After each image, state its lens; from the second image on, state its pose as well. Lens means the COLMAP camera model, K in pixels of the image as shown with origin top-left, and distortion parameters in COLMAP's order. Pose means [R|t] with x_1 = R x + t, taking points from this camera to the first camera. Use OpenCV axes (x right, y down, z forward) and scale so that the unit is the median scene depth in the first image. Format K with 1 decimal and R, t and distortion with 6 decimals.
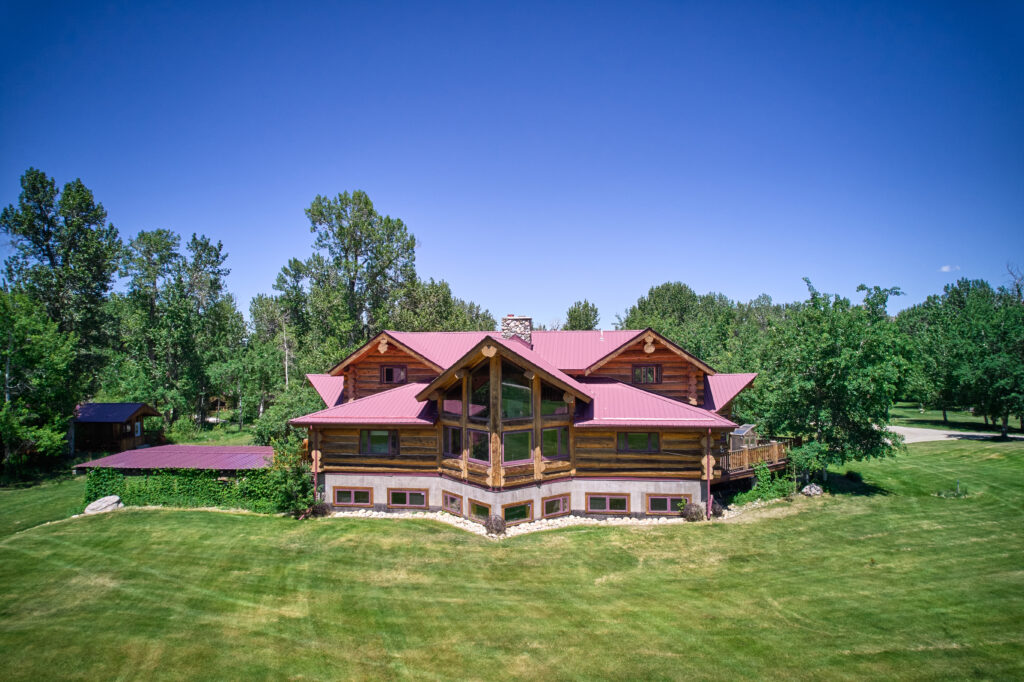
lens RADIAL K [[650.0, 0, 512.0], [0, 650.0, 341.0], [0, 0, 1]] dist [-0.045075, -0.000294]
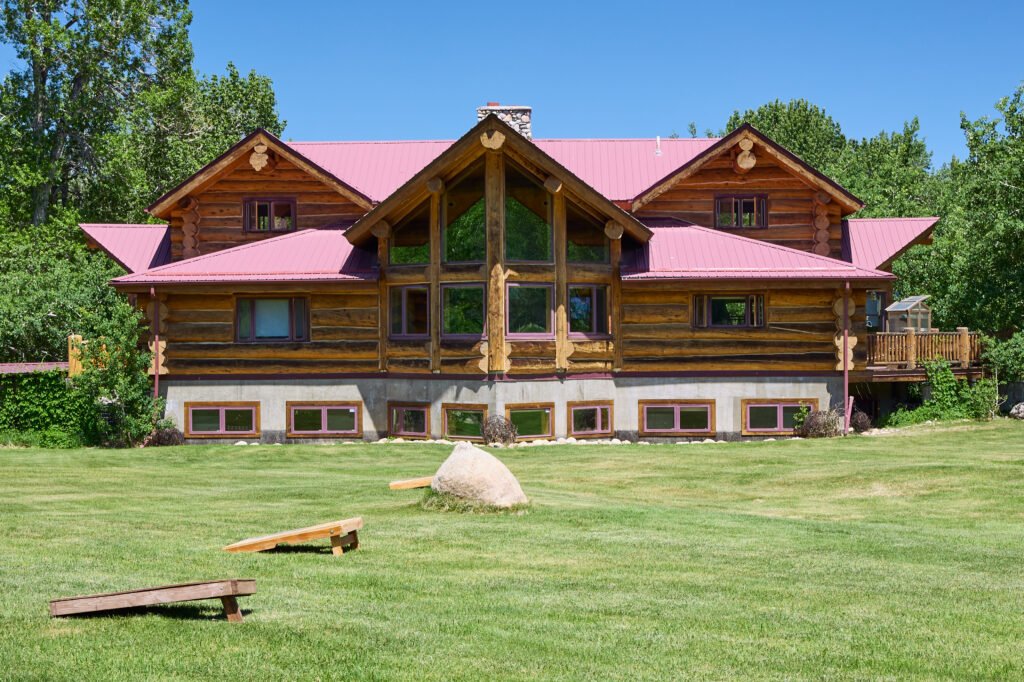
lens RADIAL K [[1959.0, 0, 512.0], [0, 1959.0, 341.0], [0, 0, 1]] dist [-0.033068, -0.003720]
pose [[0.994548, -0.000200, 0.104278, -0.178870], [-0.001523, 0.999864, 0.016447, 0.149252], [-0.104267, -0.016516, 0.994412, -0.716319]]
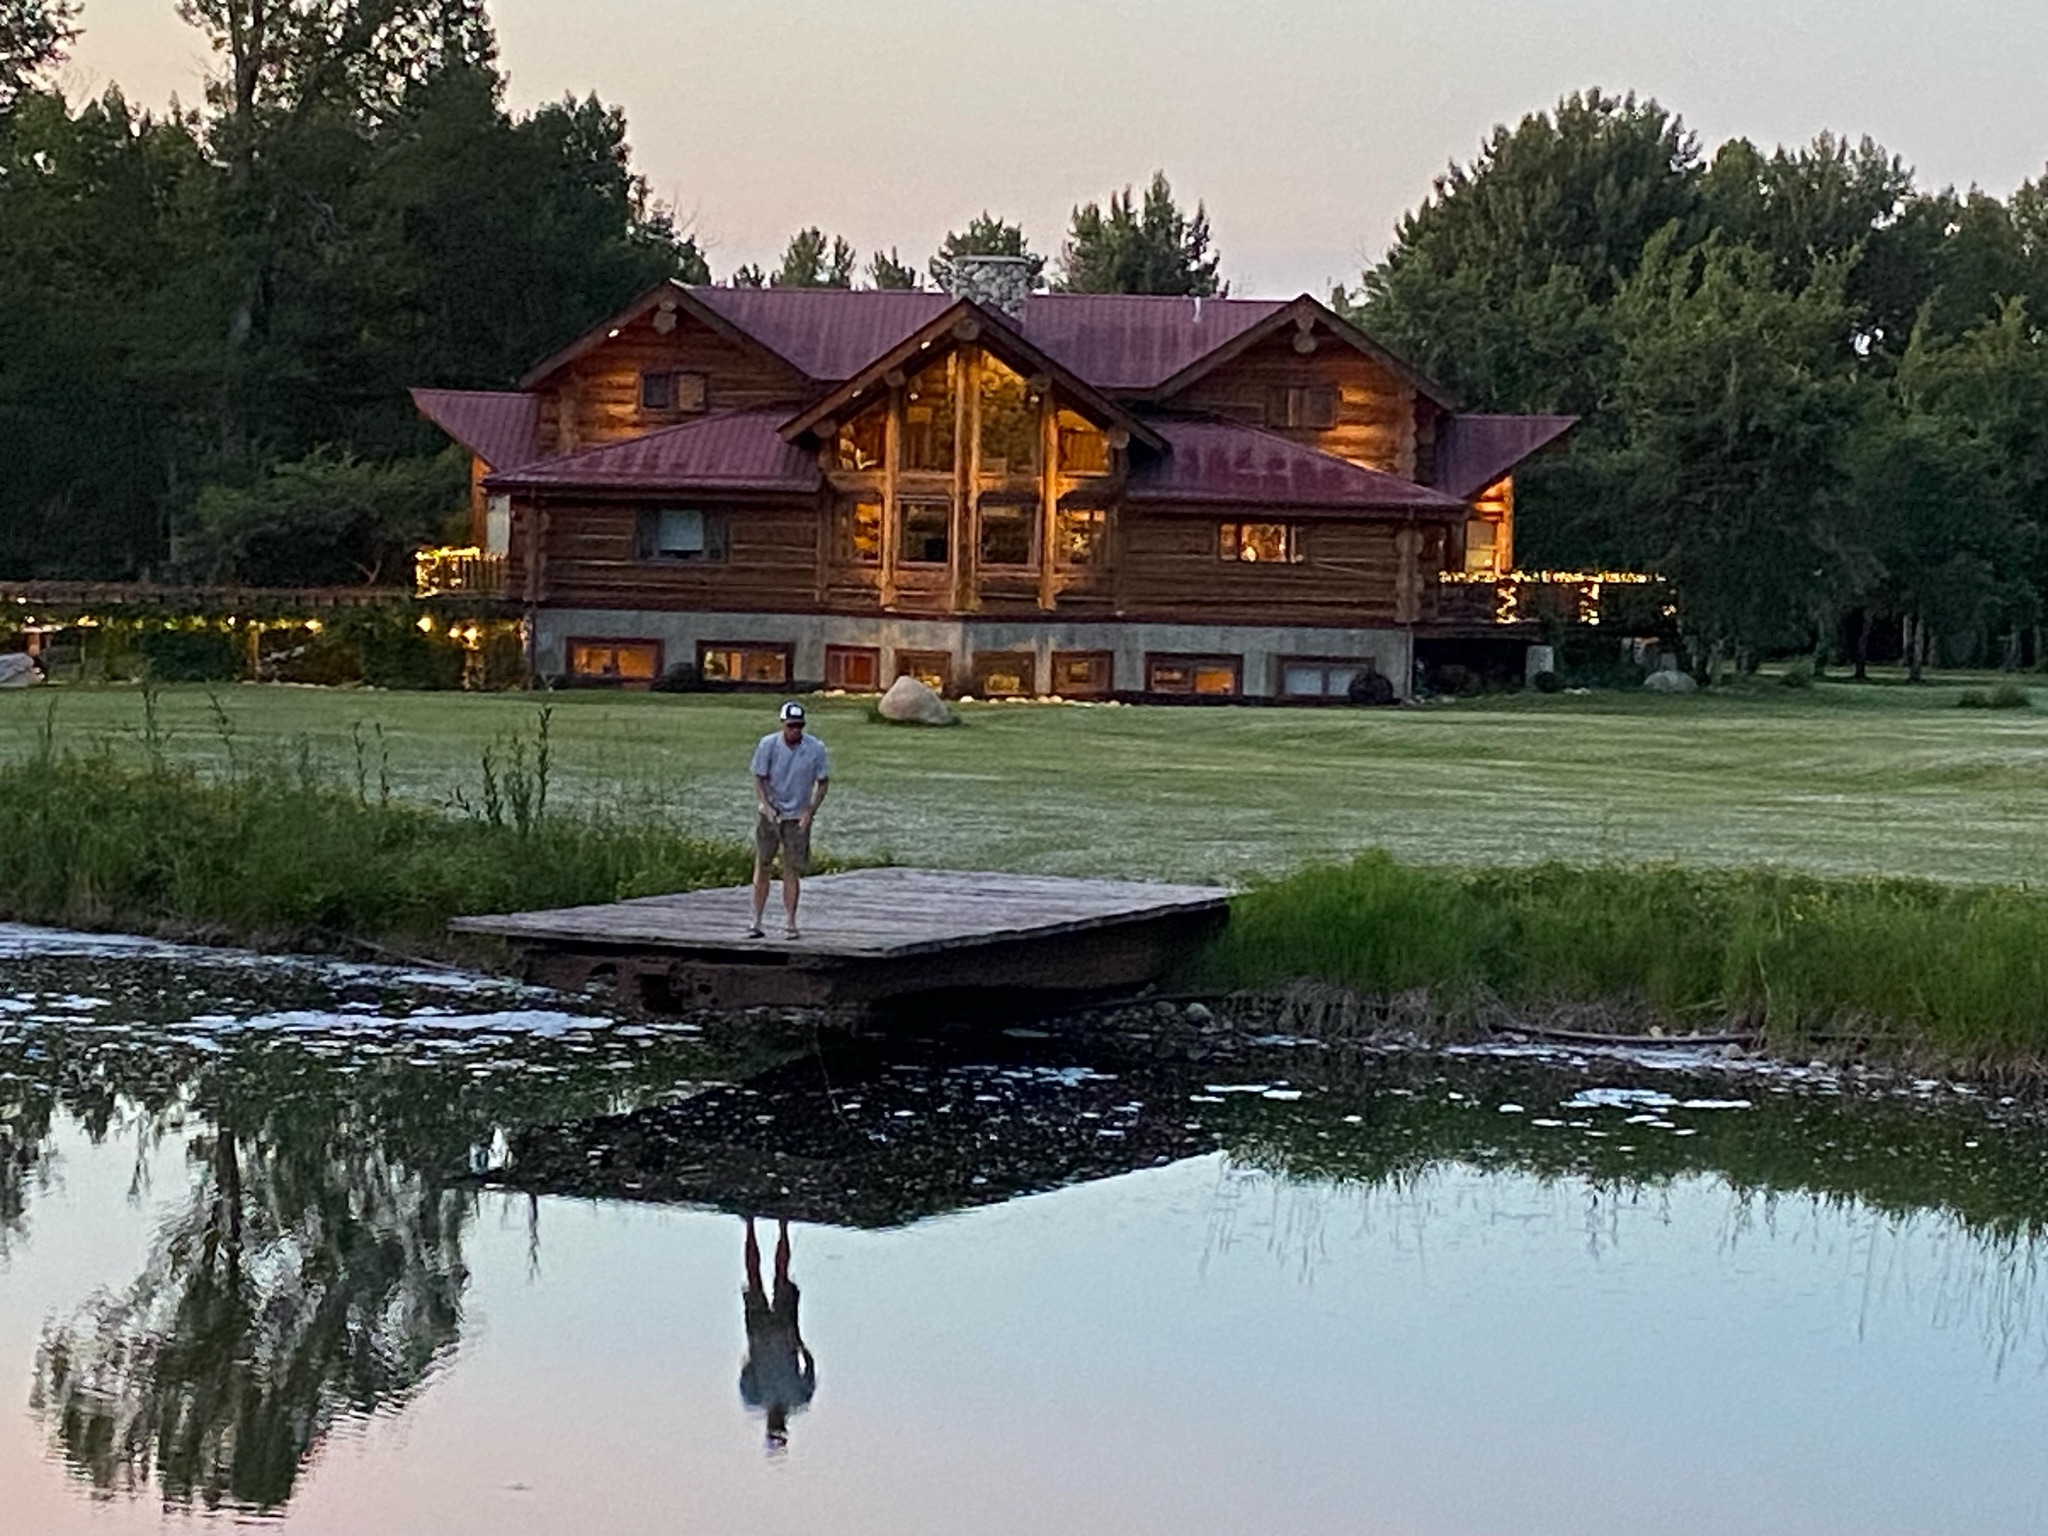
lens RADIAL K [[5084.4, 0, 1024.0], [0, 5084.4, 768.0], [0, 0, 1]] dist [-0.027108, -0.014063]
pose [[0.995656, 0.025249, 0.089622, -0.283965], [-0.031688, 0.996961, 0.071170, 0.062187], [-0.087553, -0.073701, 0.993430, -2.491064]]
